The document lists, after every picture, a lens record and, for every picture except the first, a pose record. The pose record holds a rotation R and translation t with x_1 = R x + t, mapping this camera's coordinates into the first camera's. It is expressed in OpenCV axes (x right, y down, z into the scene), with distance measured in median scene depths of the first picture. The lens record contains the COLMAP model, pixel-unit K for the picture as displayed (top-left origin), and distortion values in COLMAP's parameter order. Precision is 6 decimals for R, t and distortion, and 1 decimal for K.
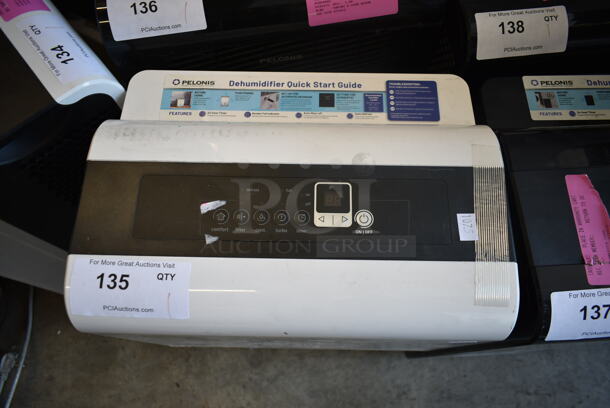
lens RADIAL K [[464.0, 0, 306.3], [0, 464.0, 201.4], [0, 0, 1]] dist [-0.021865, 0.010966]
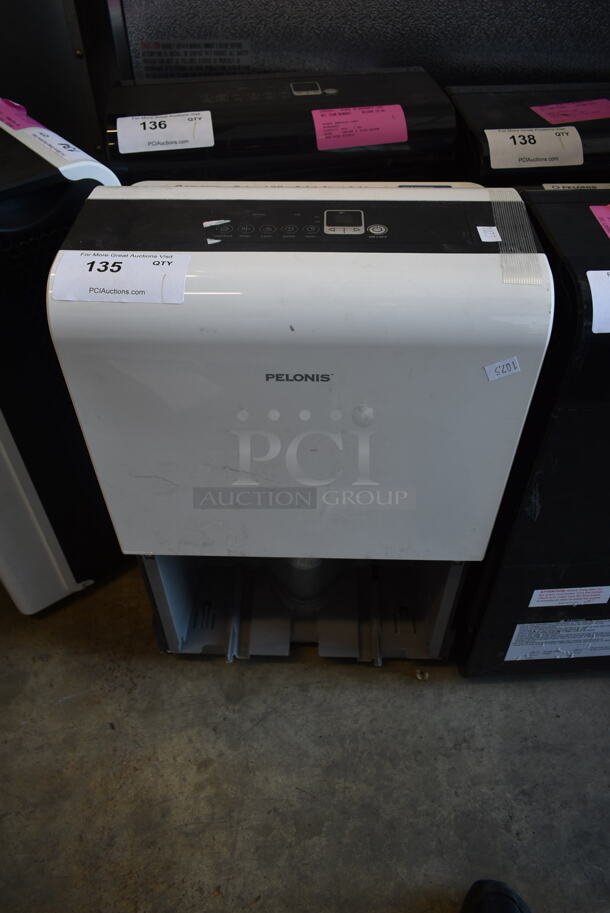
lens RADIAL K [[694.5, 0, 300.5], [0, 694.5, 451.3], [0, 0, 1]] dist [-0.021865, 0.010966]
pose [[0.999905, 0.004591, -0.013009, -0.004524], [-0.009606, 0.908537, -0.417693, 0.455209], [0.009901, 0.417778, 0.908495, -0.036844]]
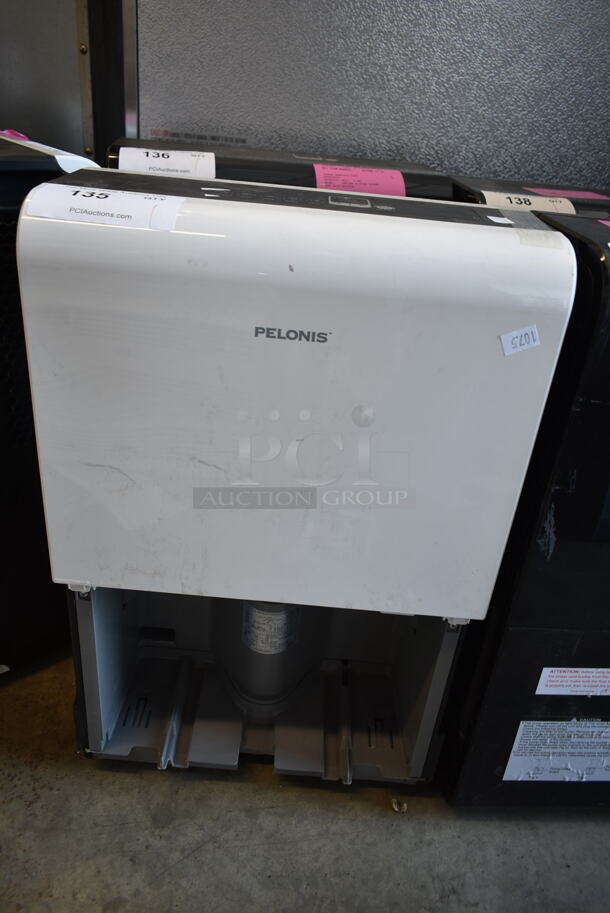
lens RADIAL K [[694.5, 0, 300.5], [0, 694.5, 451.3], [0, 0, 1]] dist [-0.021865, 0.010966]
pose [[0.995783, 0.085195, 0.034038, -0.018419], [-0.040980, 0.744998, -0.665806, 0.565438], [-0.082081, 0.661604, 0.745348, 0.146982]]
